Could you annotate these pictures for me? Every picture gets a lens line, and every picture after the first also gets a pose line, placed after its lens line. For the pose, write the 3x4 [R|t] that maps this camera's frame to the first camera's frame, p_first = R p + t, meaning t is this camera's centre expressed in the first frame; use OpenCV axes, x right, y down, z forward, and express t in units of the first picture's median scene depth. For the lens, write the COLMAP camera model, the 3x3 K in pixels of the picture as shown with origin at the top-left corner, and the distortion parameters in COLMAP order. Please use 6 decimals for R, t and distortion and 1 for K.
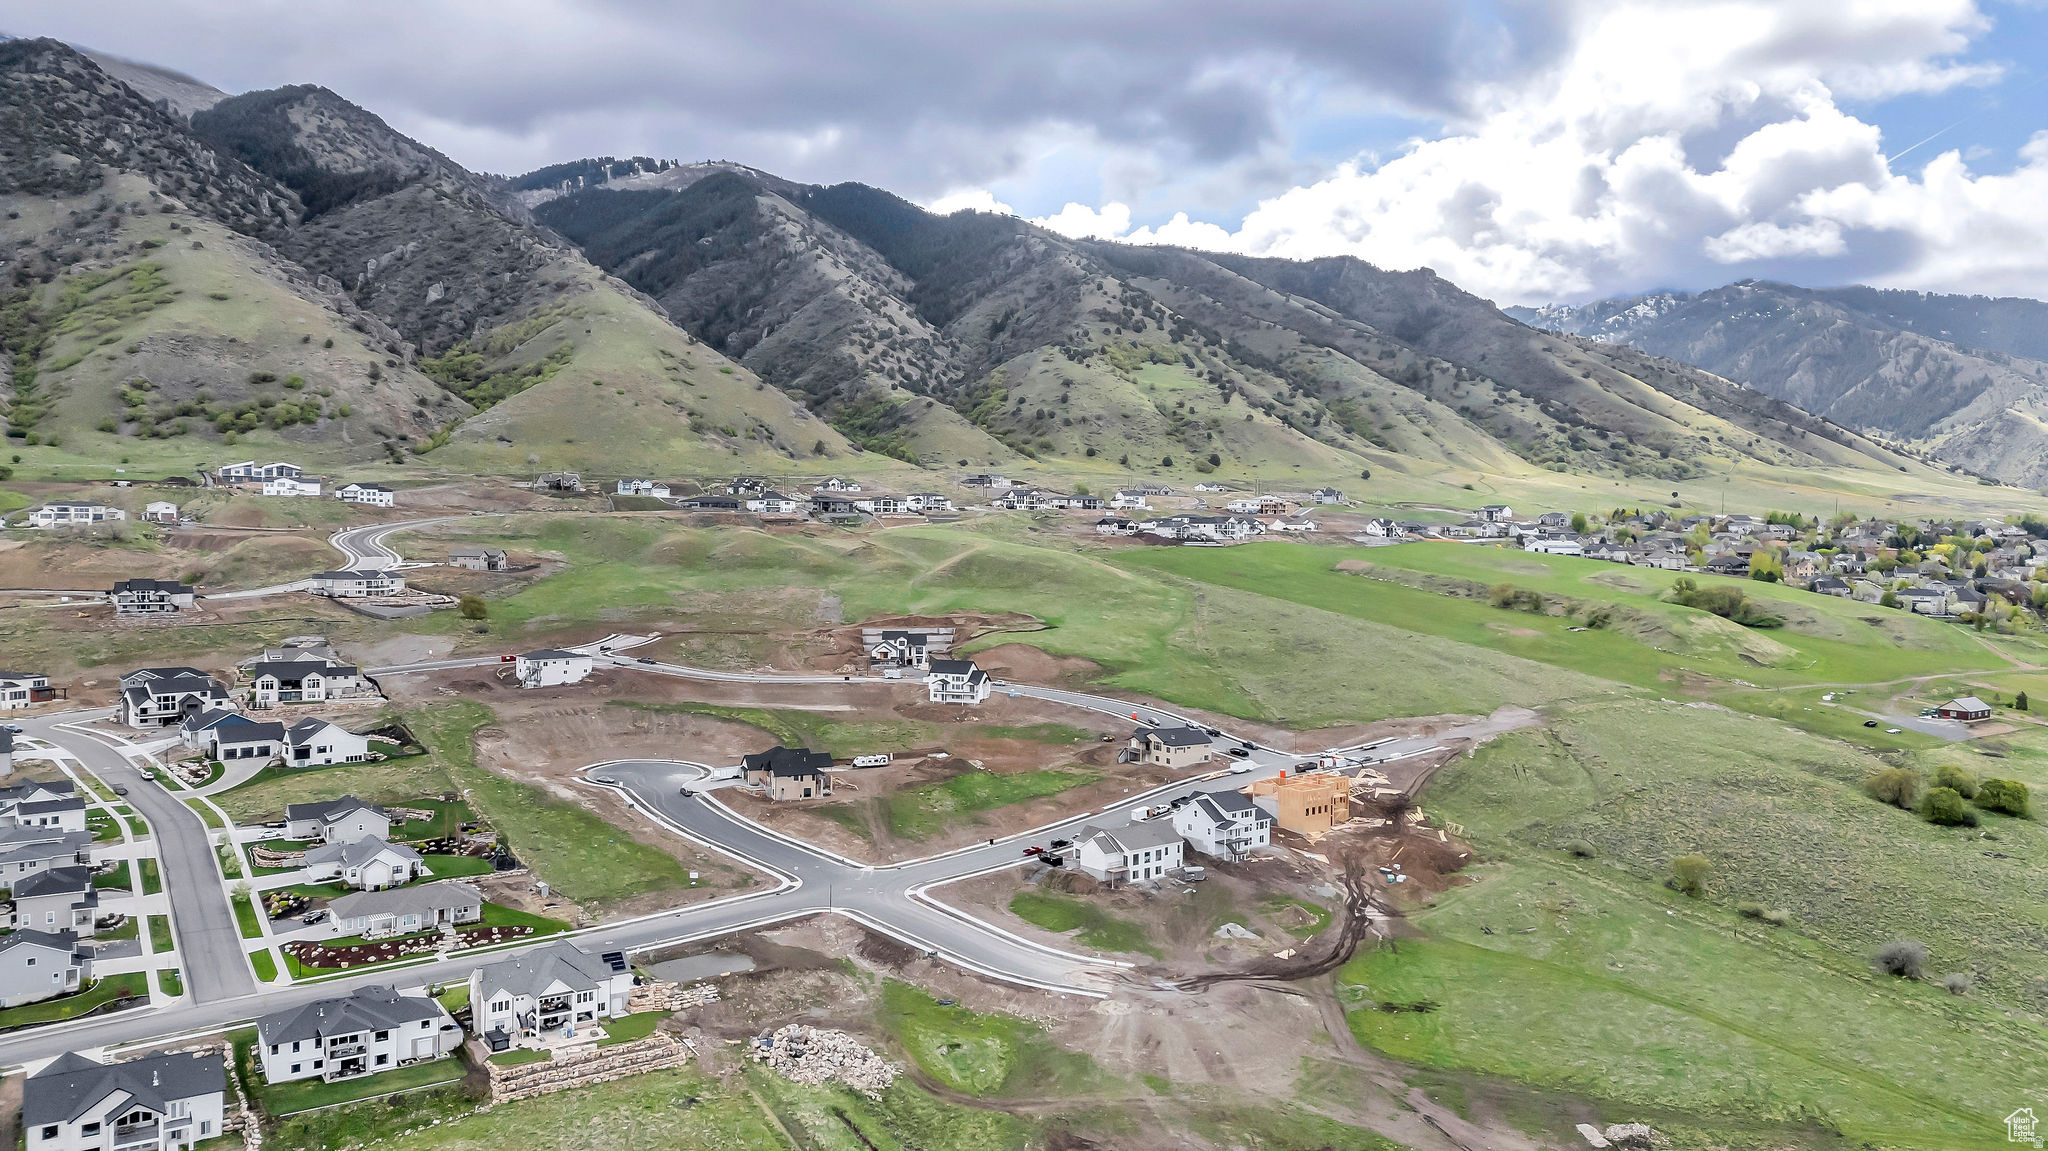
lens RADIAL K [[1446.2, 0, 1022.8], [0, 1446.2, 587.8], [0, 0, 1]] dist [0.092562, -0.095383]
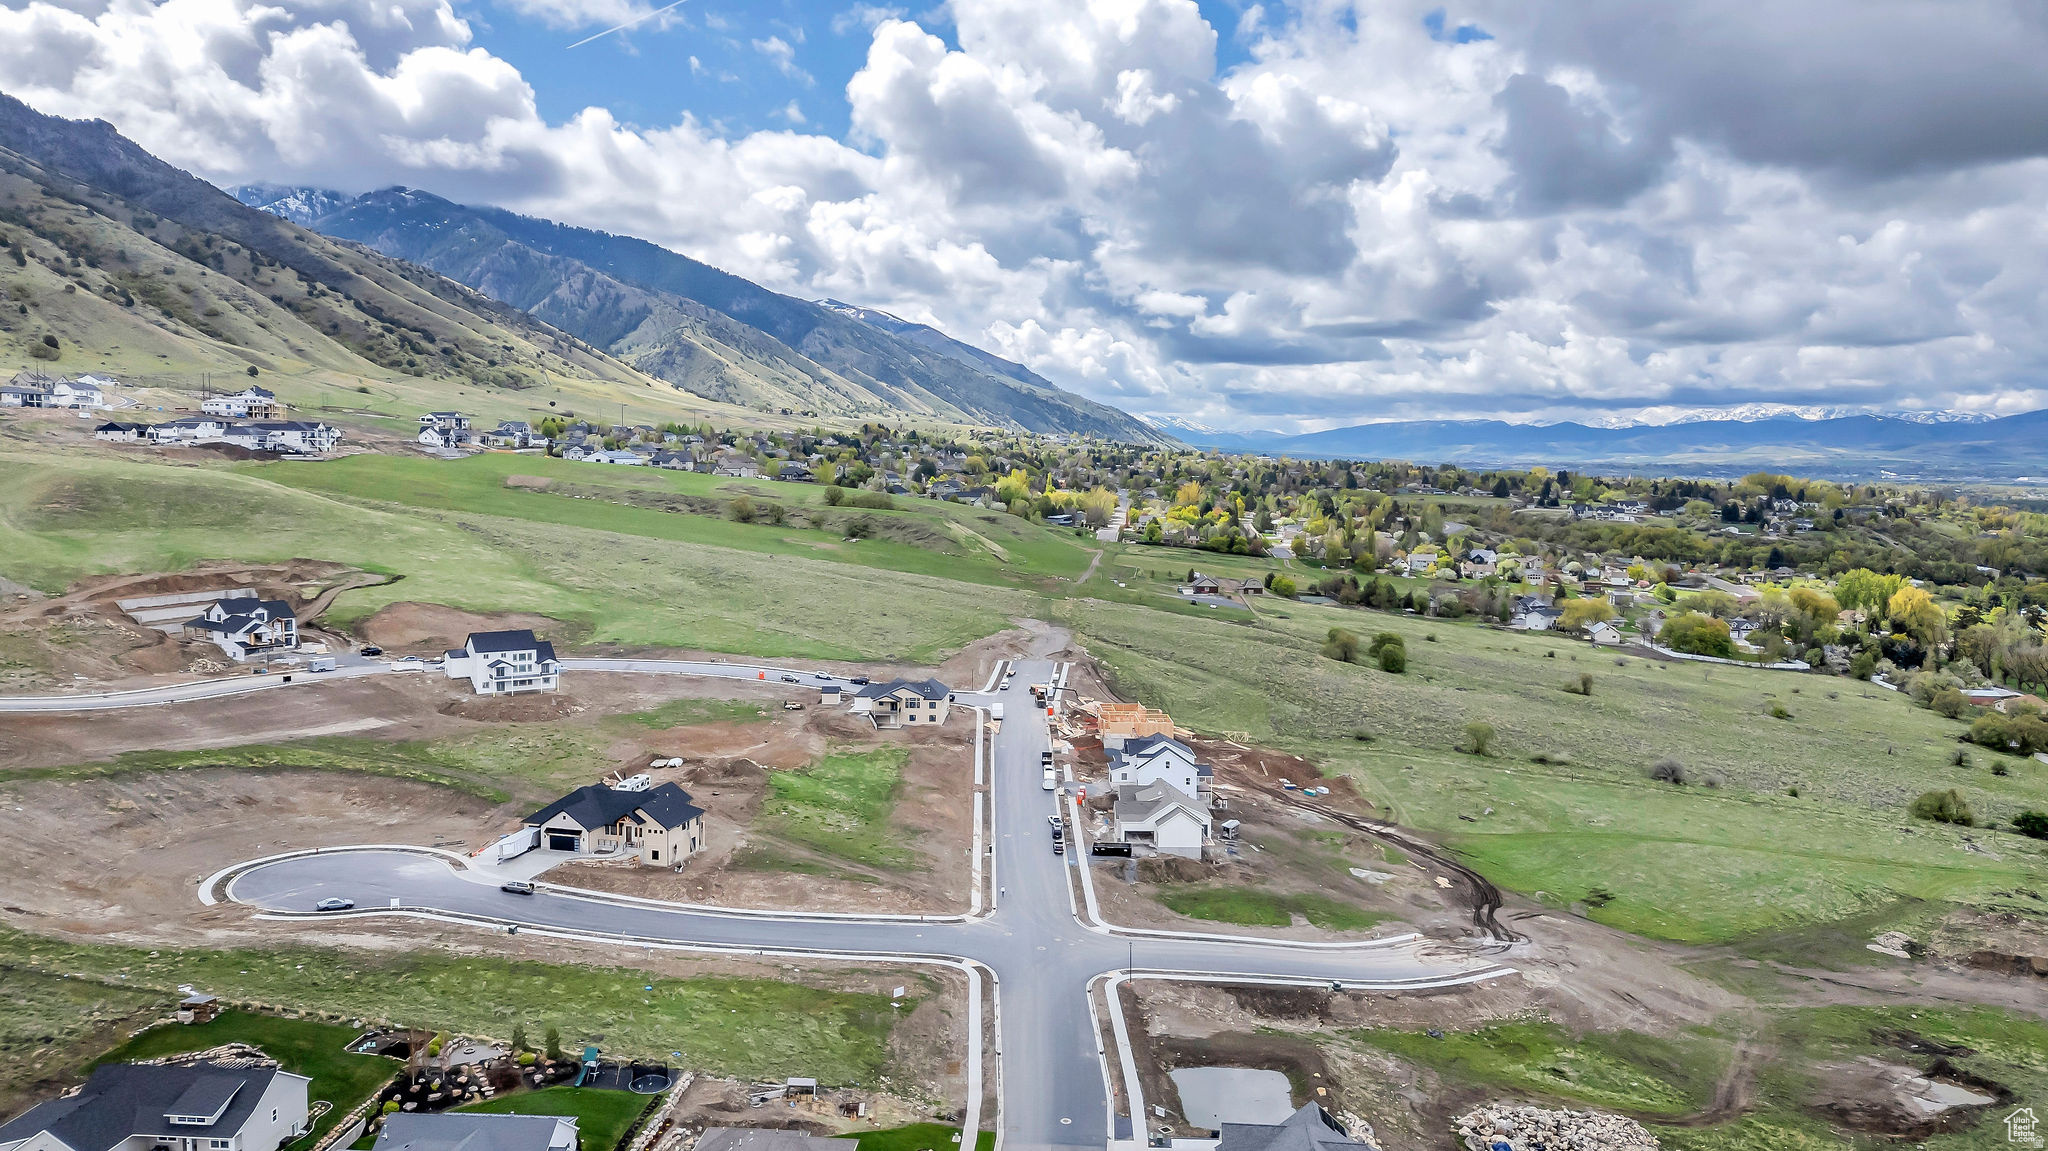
lens RADIAL K [[1446.2, 0, 1022.8], [0, 1446.2, 587.8], [0, 0, 1]] dist [0.092562, -0.095383]
pose [[0.623257, -0.081613, 0.777746, -0.161512], [0.033025, 0.996399, 0.078092, -0.006224], [-0.781319, -0.022986, 0.623708, 0.137510]]
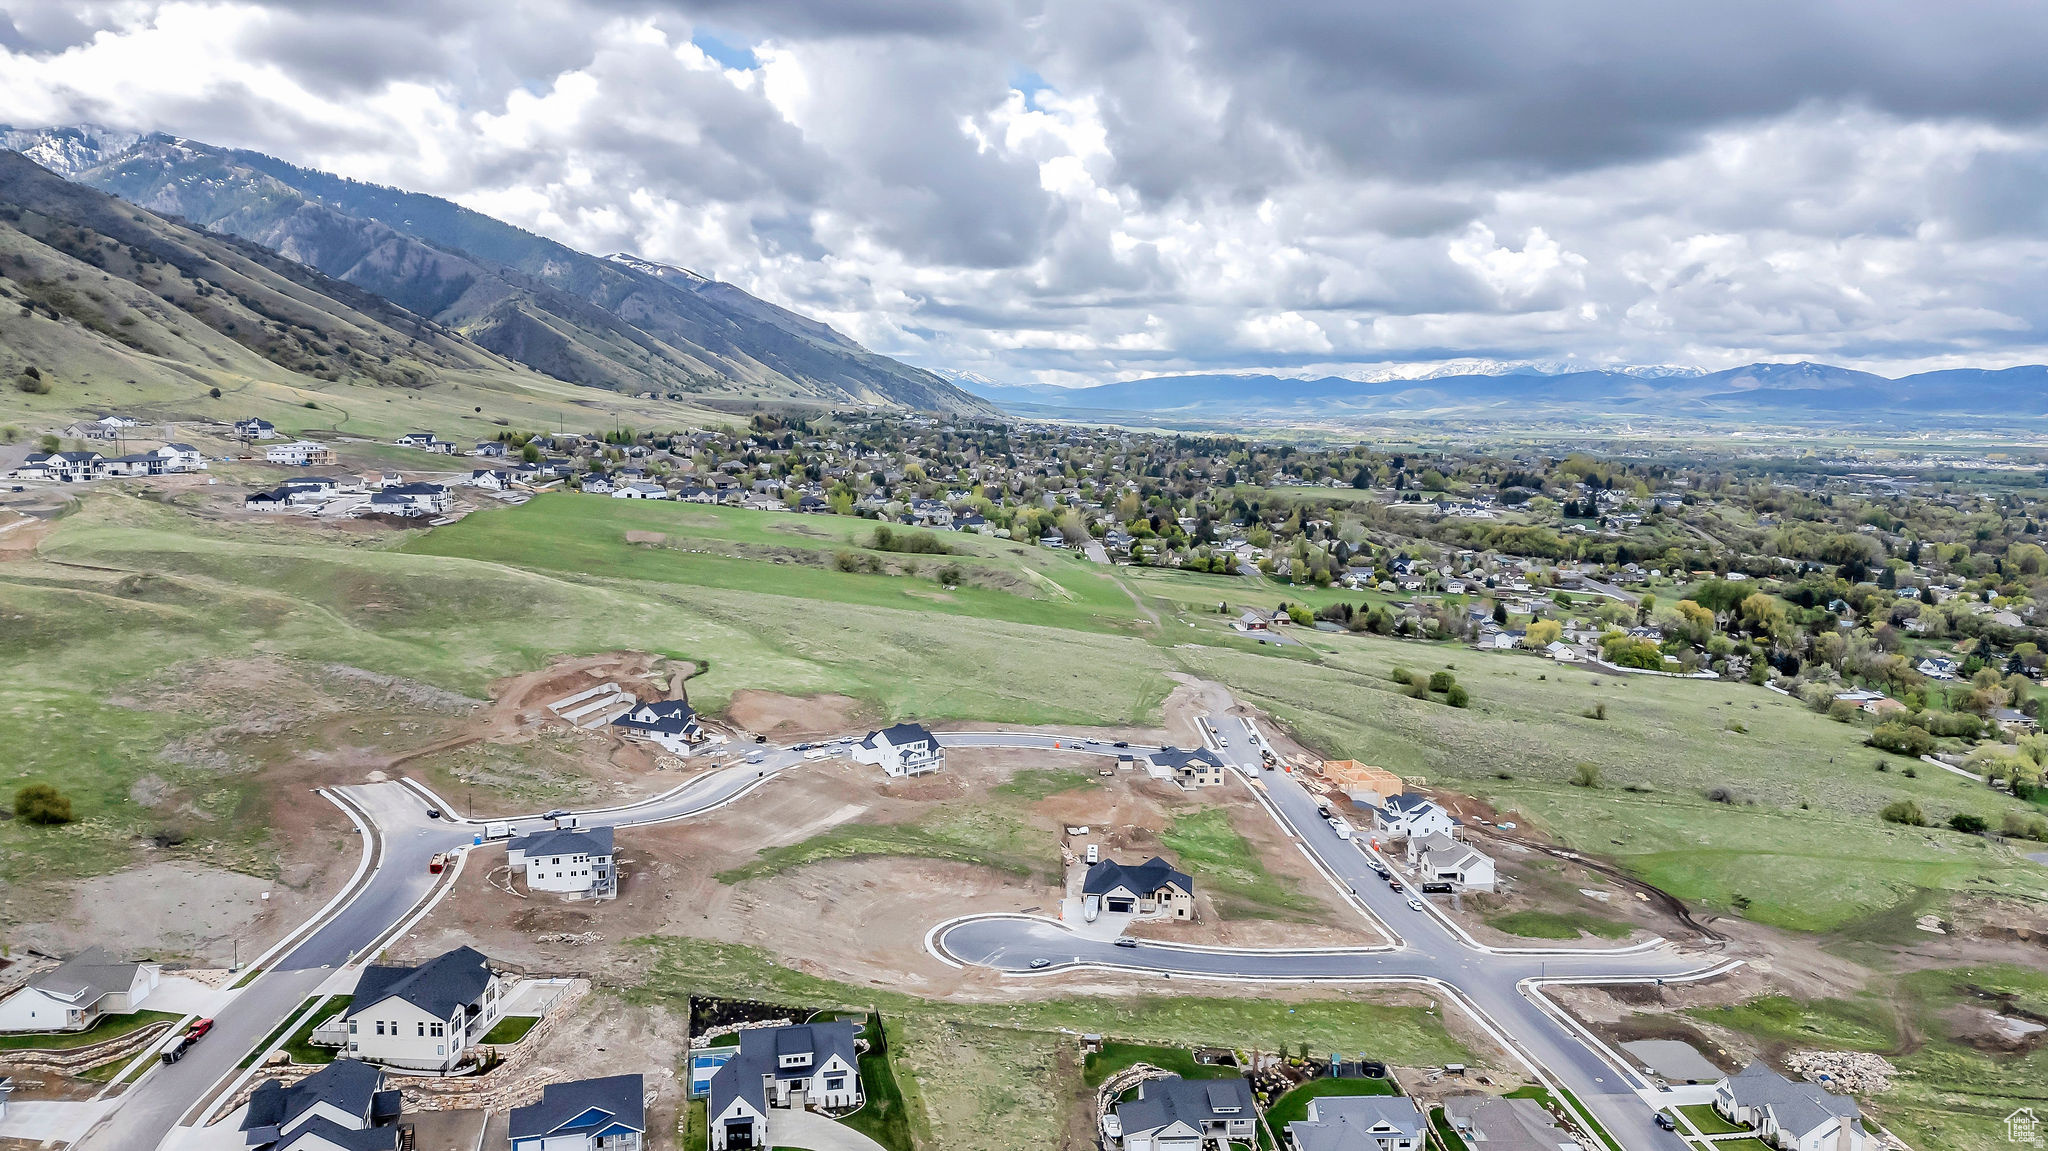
lens RADIAL K [[1446.2, 0, 1022.8], [0, 1446.2, 587.8], [0, 0, 1]] dist [0.092562, -0.095383]
pose [[0.499486, -0.120027, 0.857967, -0.286165], [0.037389, 0.992420, 0.117070, -0.051215], [-0.865515, -0.026396, 0.500187, 0.181499]]
